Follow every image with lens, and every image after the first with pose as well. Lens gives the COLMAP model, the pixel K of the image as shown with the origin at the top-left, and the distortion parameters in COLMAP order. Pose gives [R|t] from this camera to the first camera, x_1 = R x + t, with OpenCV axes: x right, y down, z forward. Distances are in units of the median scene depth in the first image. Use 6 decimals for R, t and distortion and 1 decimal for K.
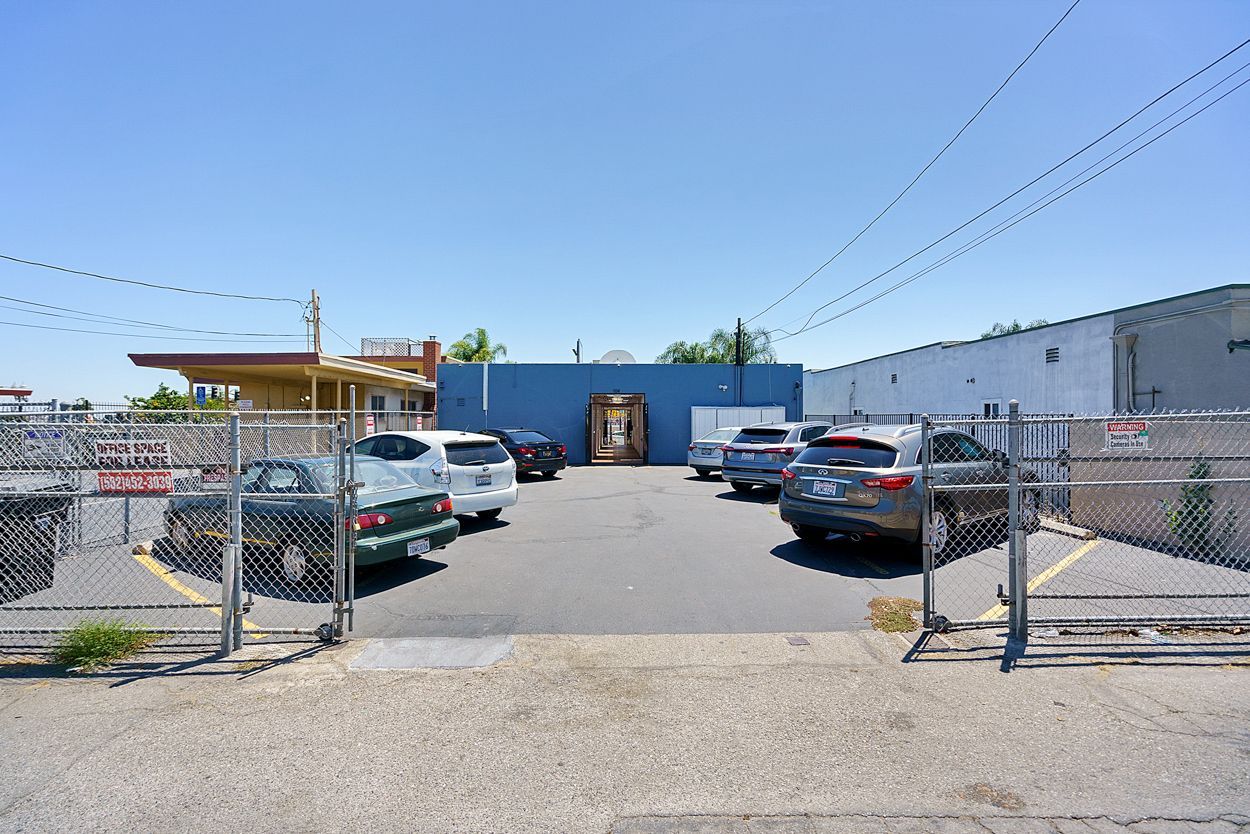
lens RADIAL K [[987.8, 0, 622.0], [0, 987.8, 412.0], [0, 0, 1]] dist [-0.011239, 0.008409]
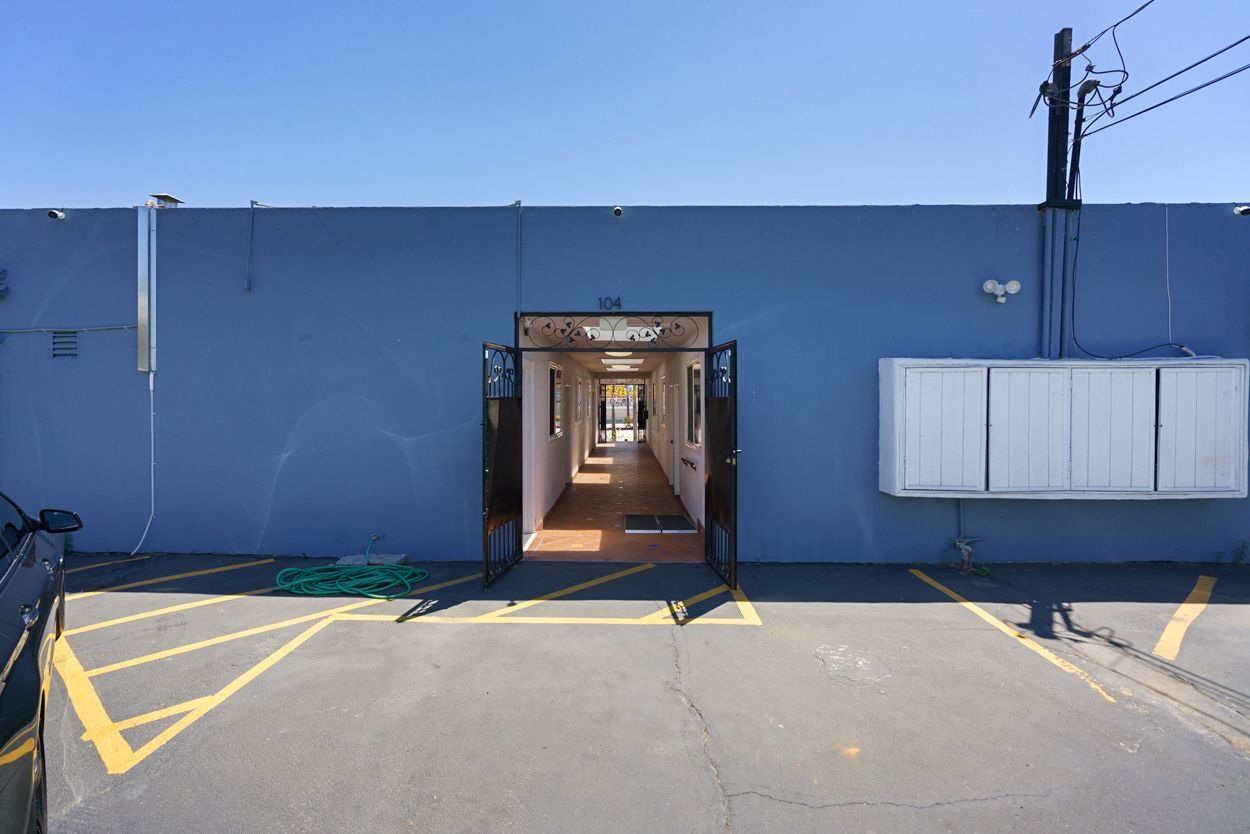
lens RADIAL K [[987.8, 0, 622.0], [0, 987.8, 412.0], [0, 0, 1]] dist [-0.011239, 0.008409]
pose [[0.999906, -0.013102, -0.003962, -0.003508], [0.013189, 0.999653, 0.022796, 0.002093], [0.003662, -0.022846, 0.999732, 0.723422]]
